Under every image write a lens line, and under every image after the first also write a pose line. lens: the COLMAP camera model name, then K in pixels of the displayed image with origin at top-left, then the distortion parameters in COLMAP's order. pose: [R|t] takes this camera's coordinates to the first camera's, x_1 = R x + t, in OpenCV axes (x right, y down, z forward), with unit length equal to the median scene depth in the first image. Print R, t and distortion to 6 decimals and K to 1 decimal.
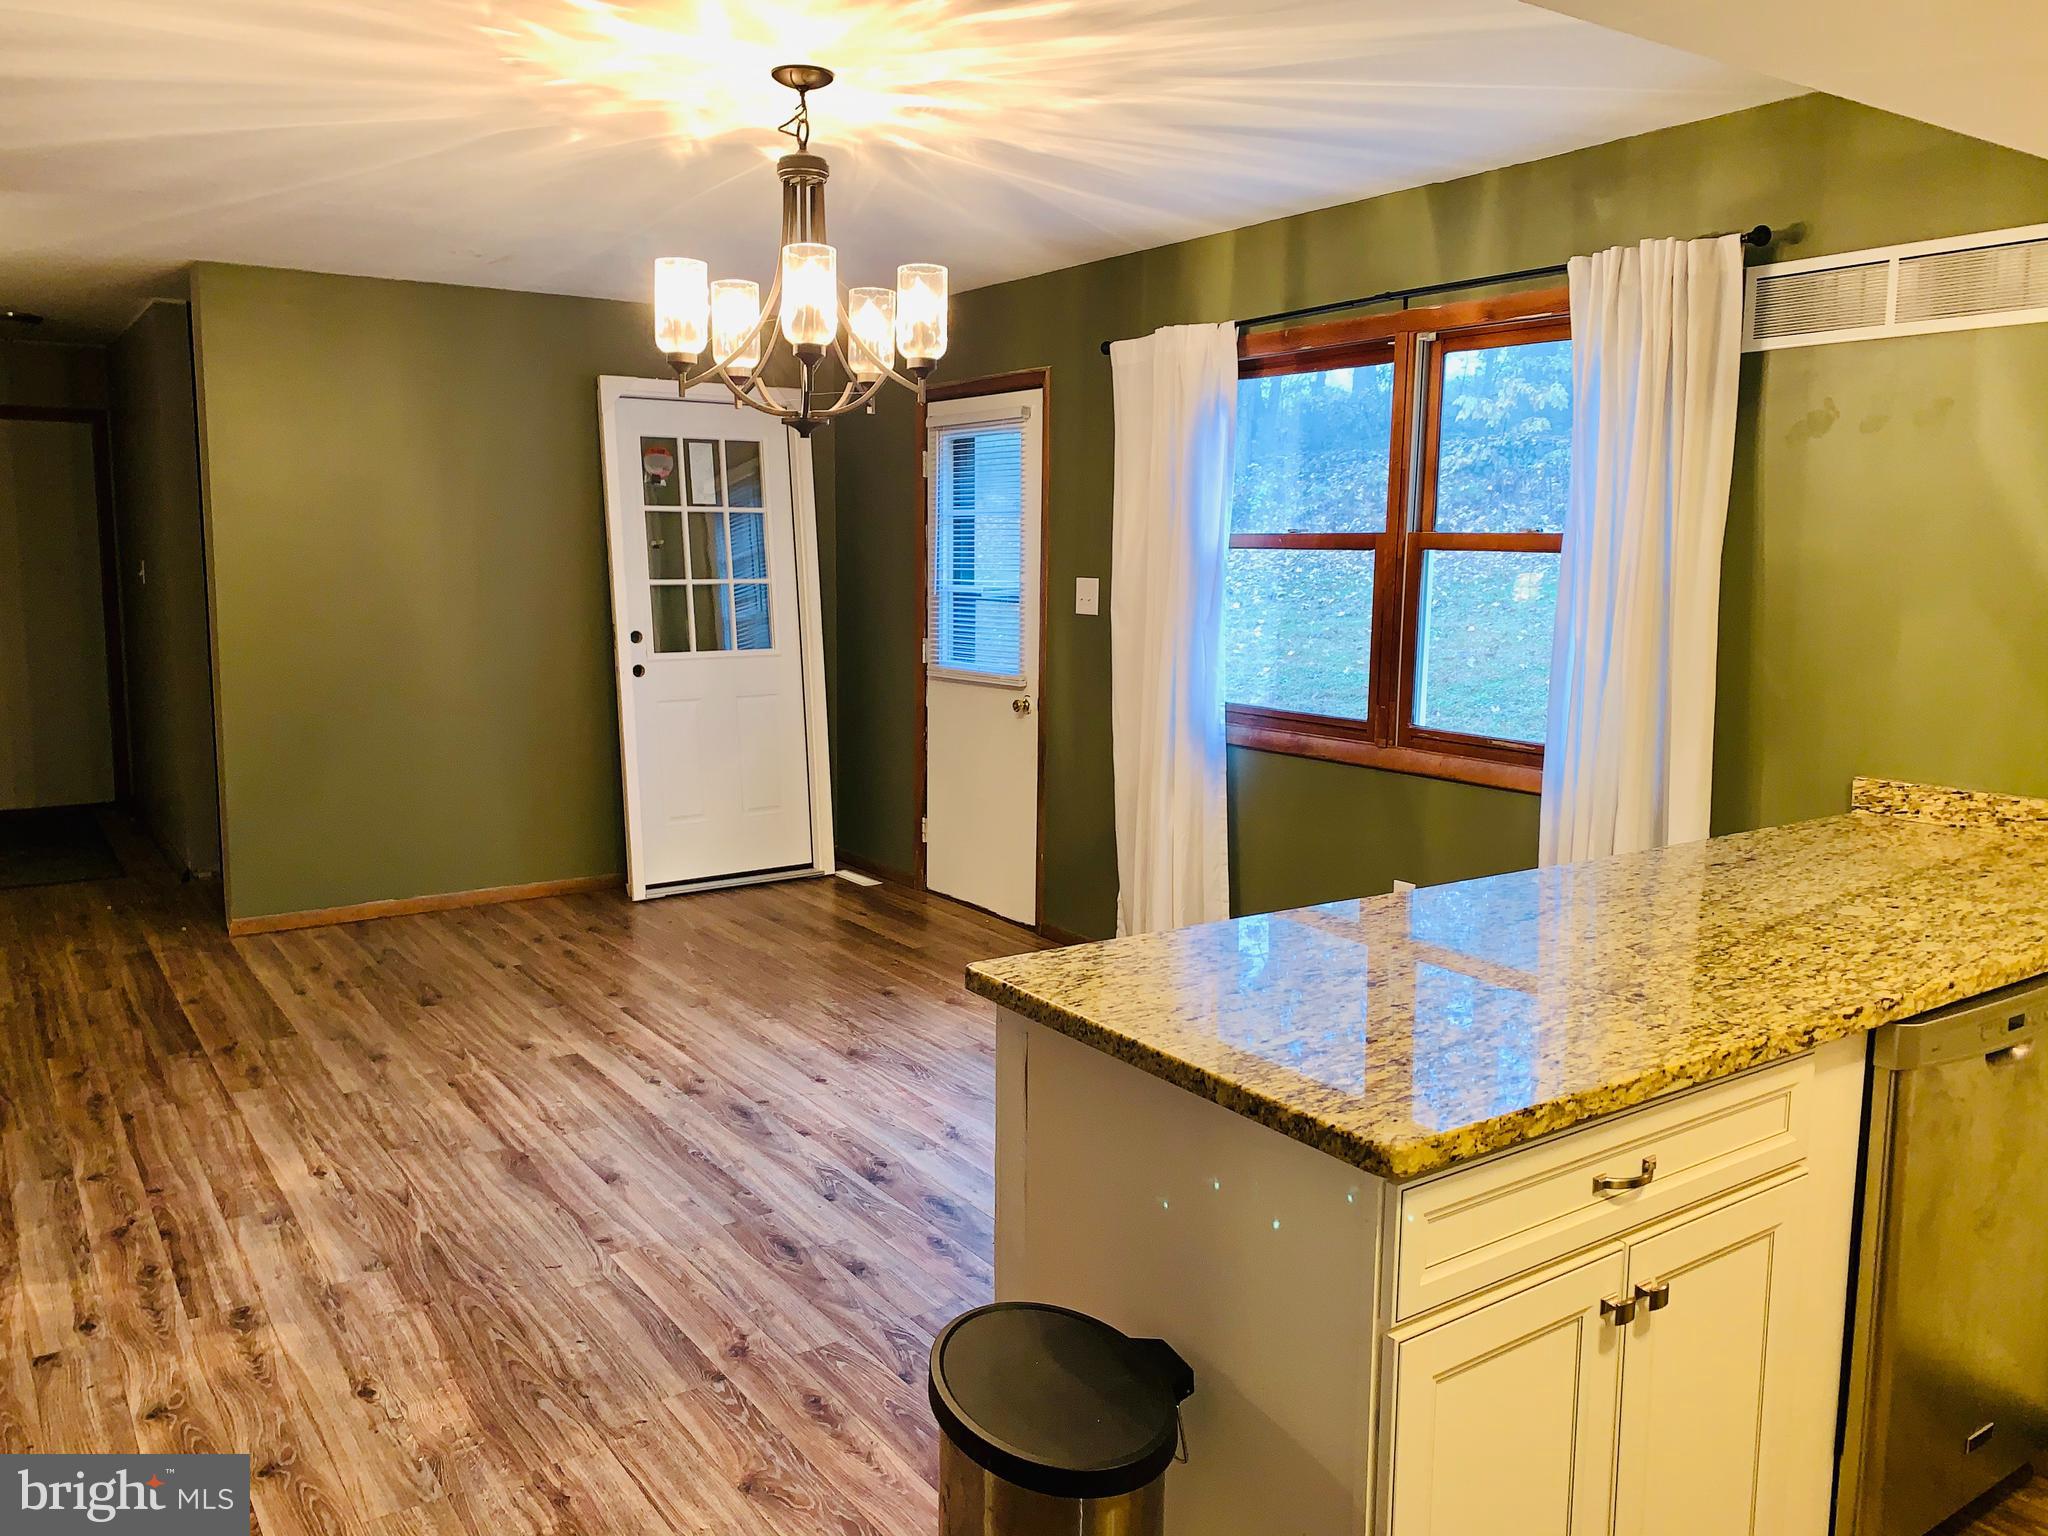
lens RADIAL K [[1568.3, 0, 1024.0], [0, 1568.3, 768.0], [0, 0, 1]] dist [0.014307, 0.003462]
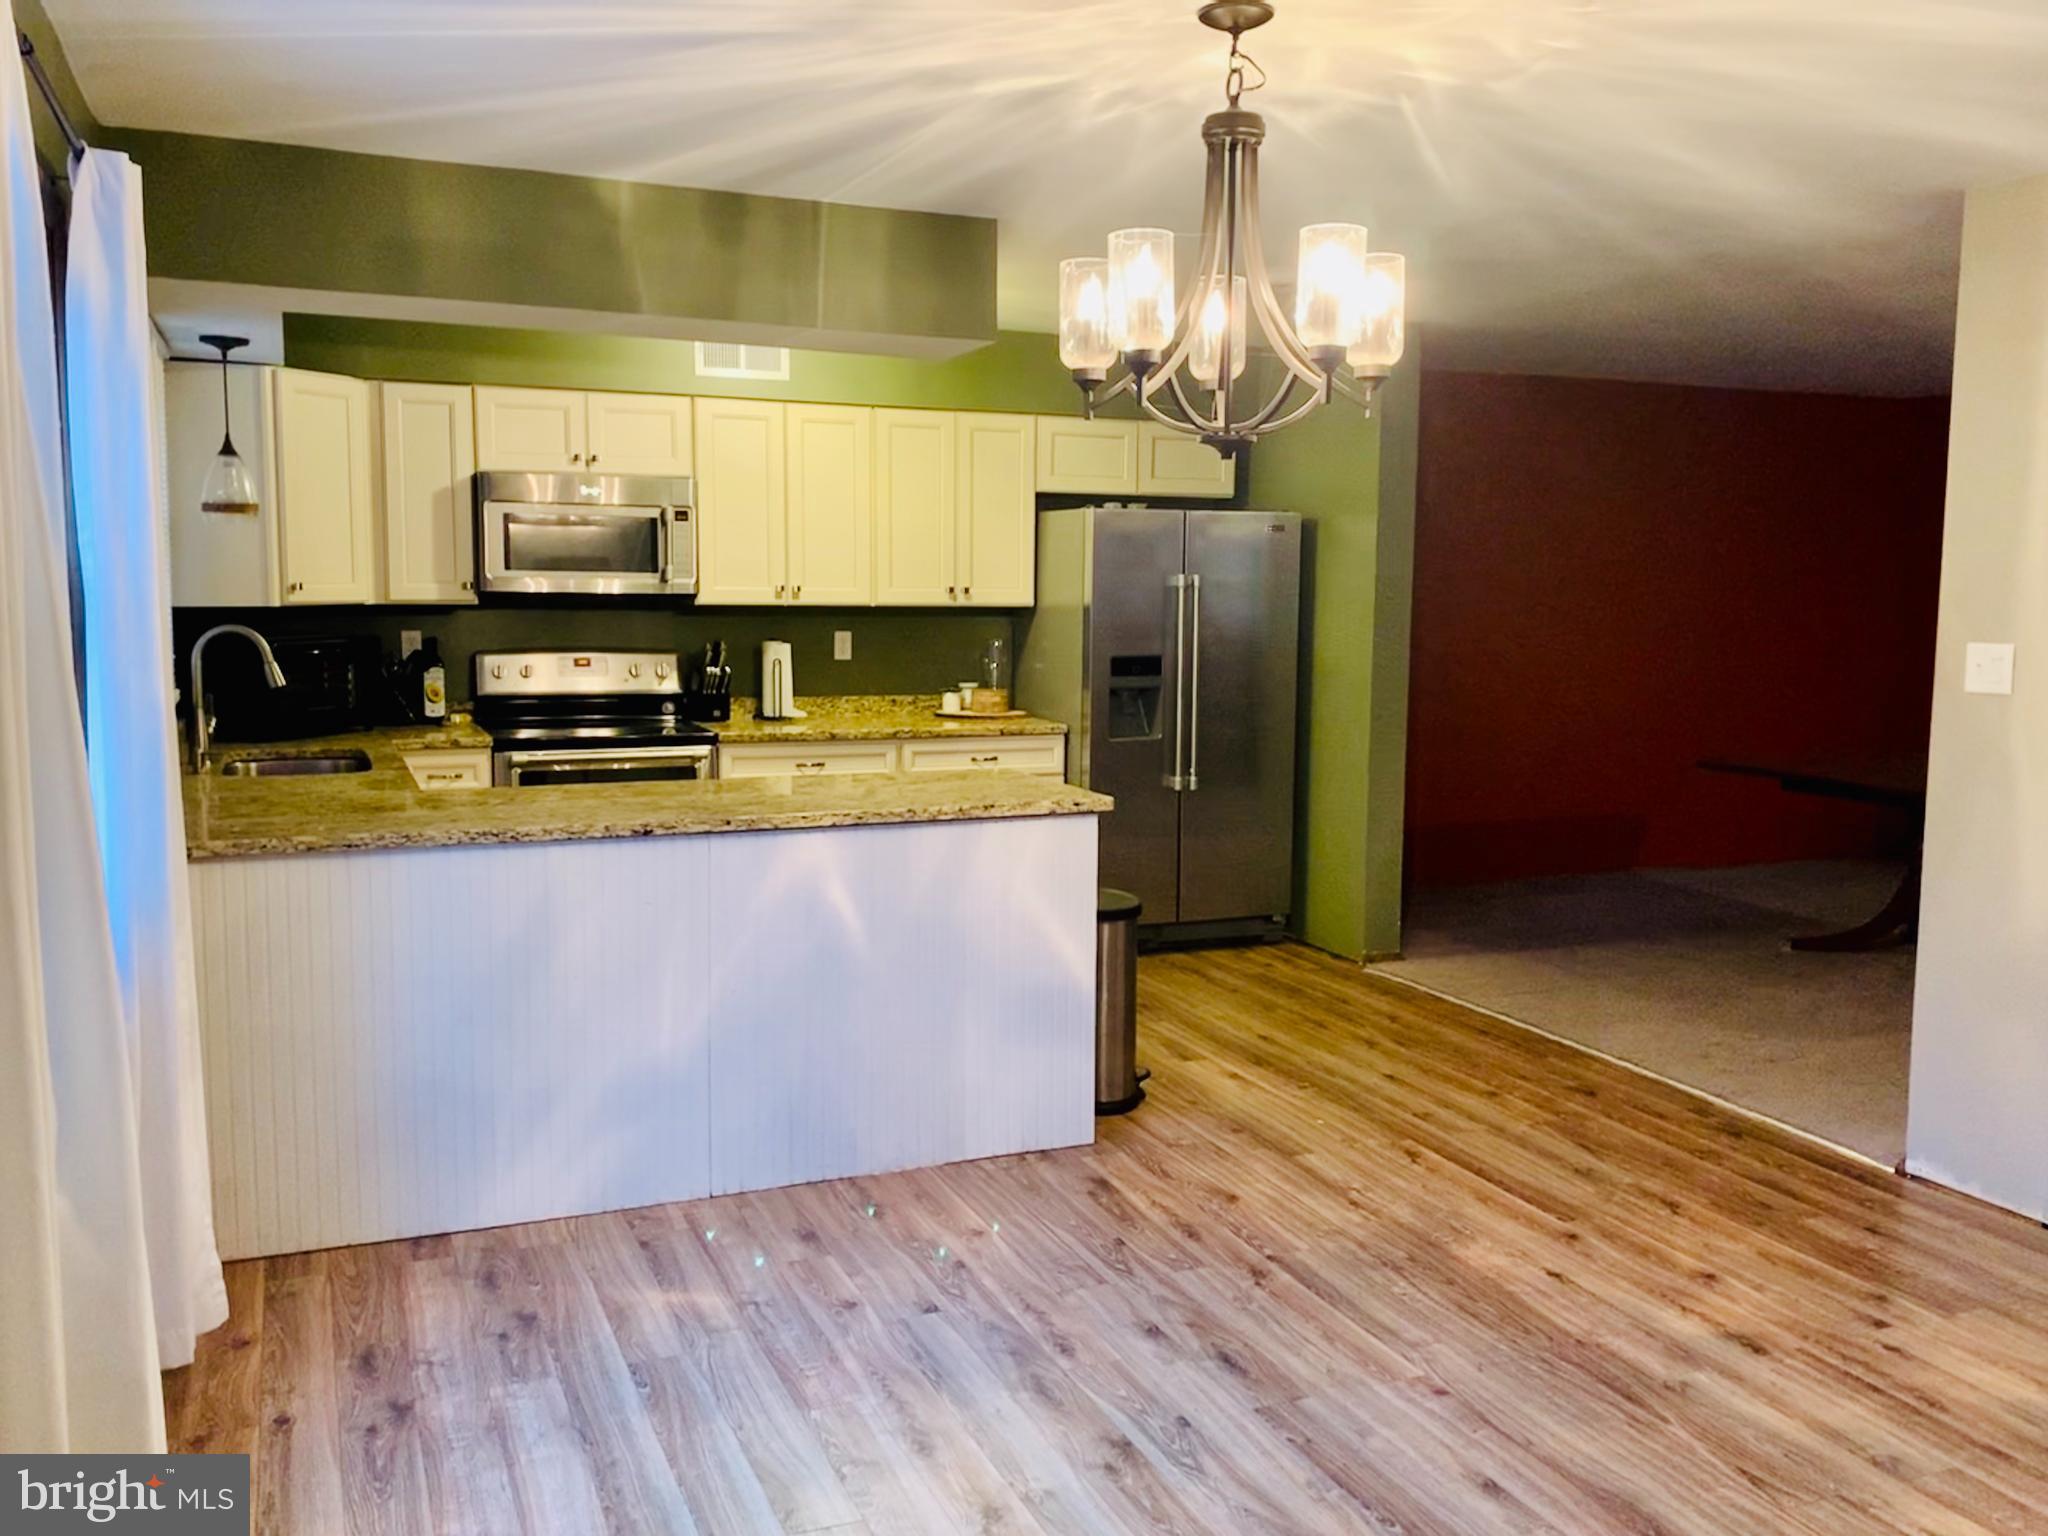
lens RADIAL K [[1716.9, 0, 1029.5], [0, 1716.9, 778.8], [0, 0, 1]] dist [0.069957, -0.113645]
pose [[-0.979073, -0.042085, 0.199110, -0.213850], [0.012292, 0.964368, 0.264278, -0.273472], [-0.203137, 0.261195, -0.943670, 1.805670]]
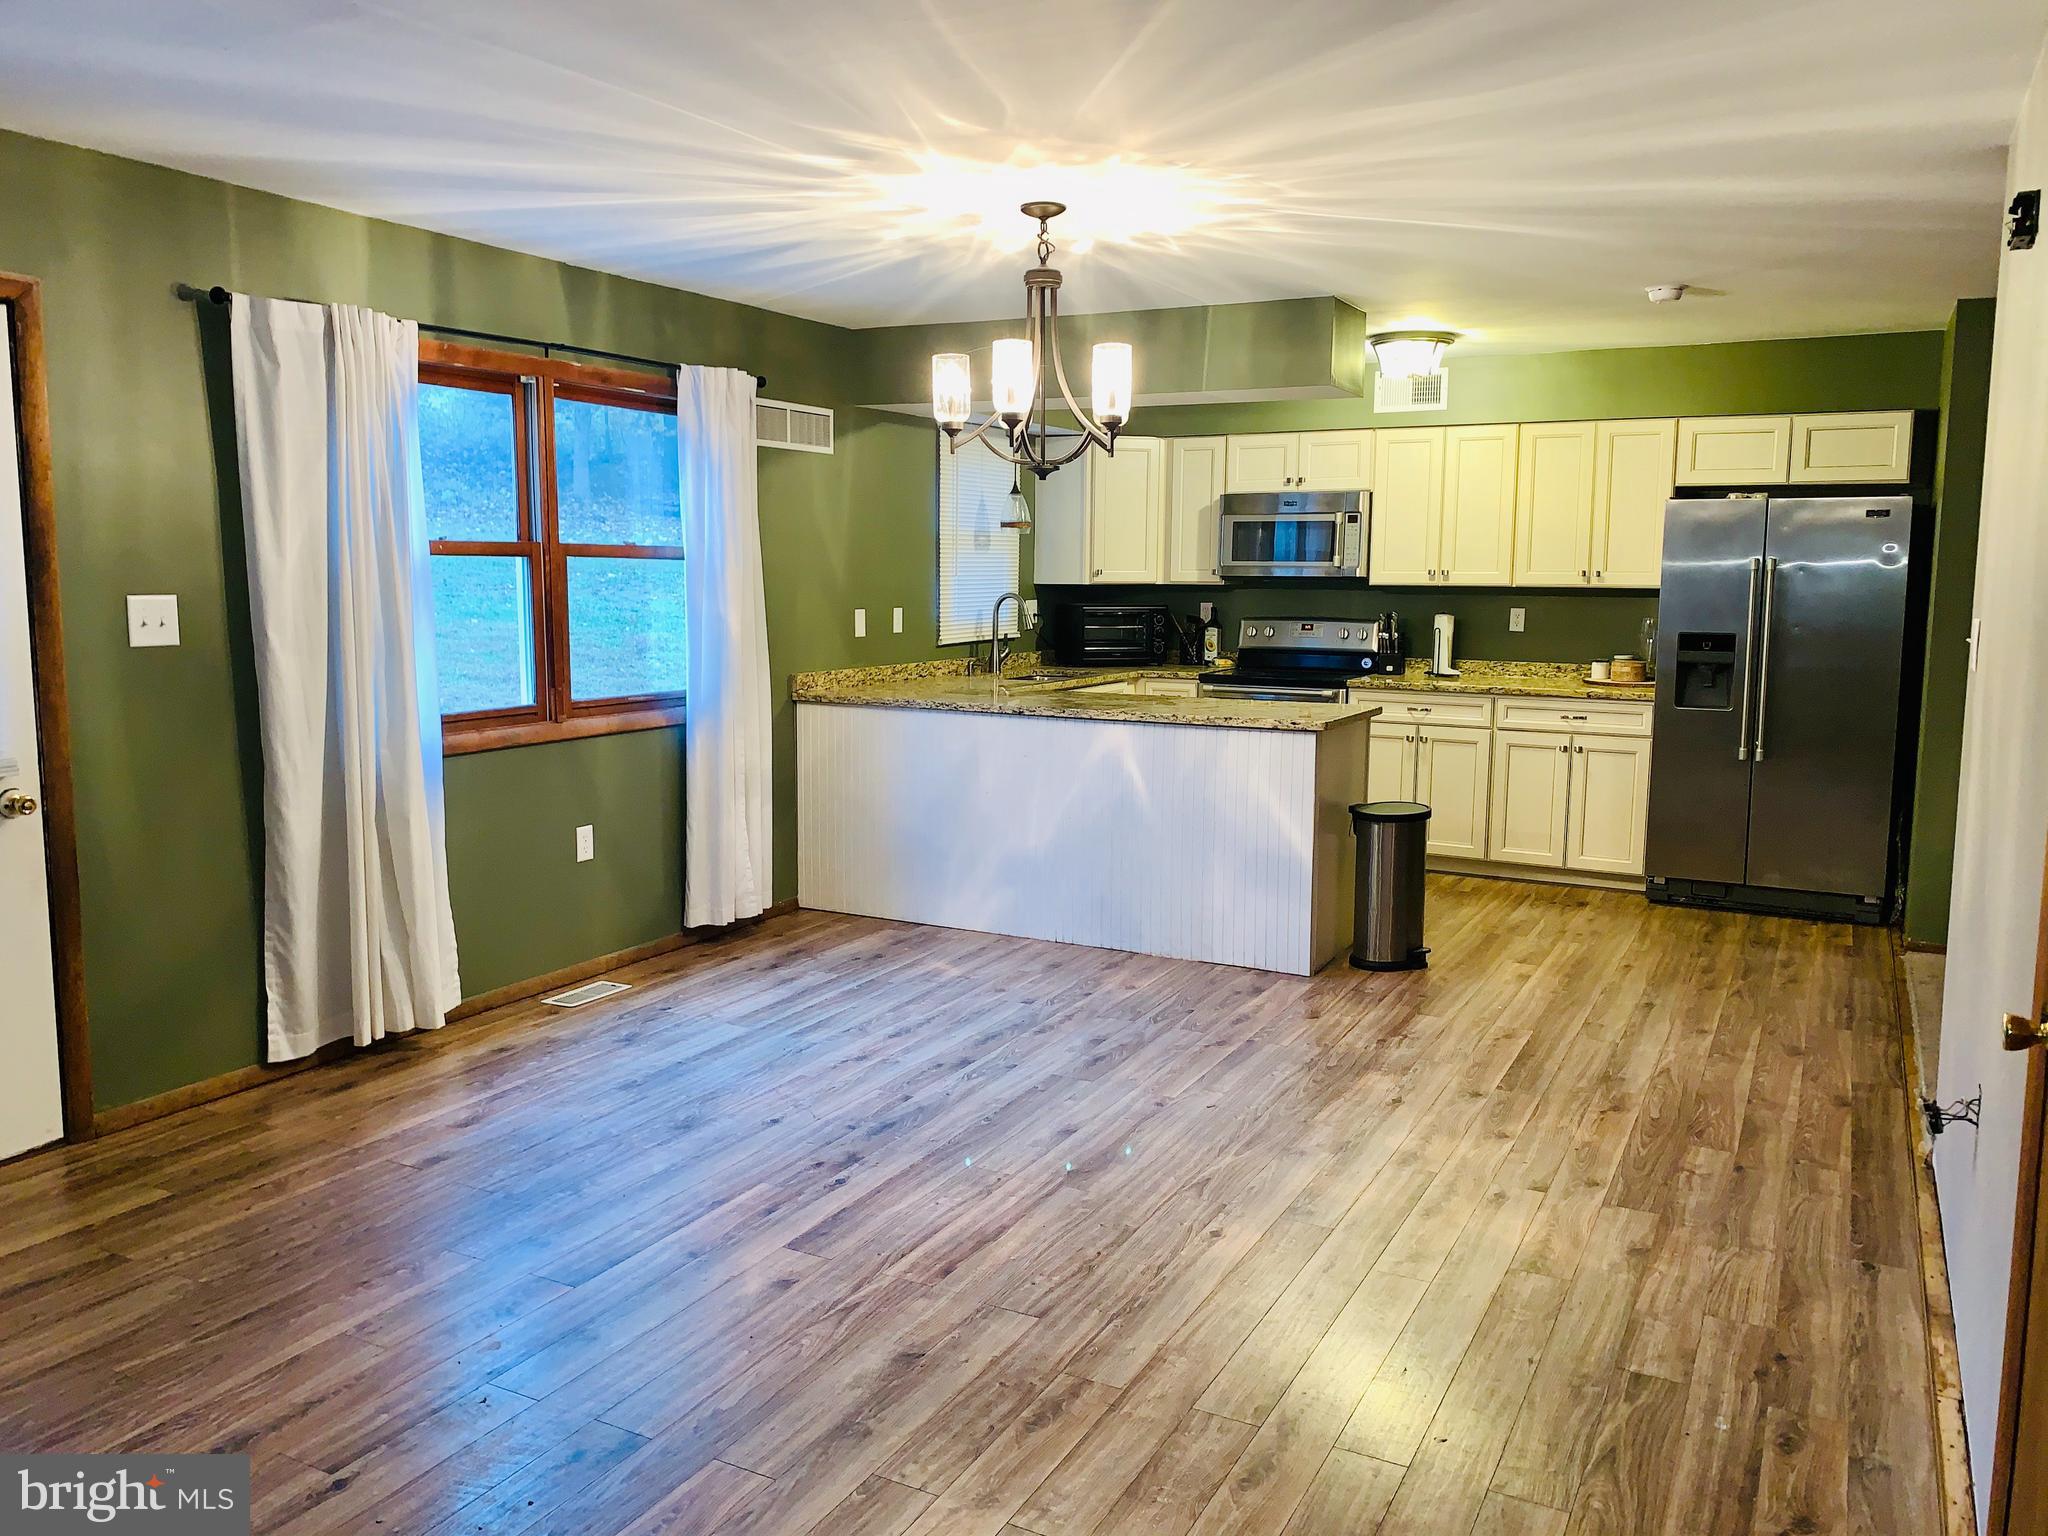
lens RADIAL K [[1551.9, 0, 1024.0], [0, 1551.9, 768.0], [0, 0, 1]] dist [0.165344, -0.303328]
pose [[-0.460219, -0.127385, 0.878619, -1.263038], [0.119107, 0.971847, 0.203289, -0.231007], [-0.879779, 0.198207, -0.432091, 1.547401]]
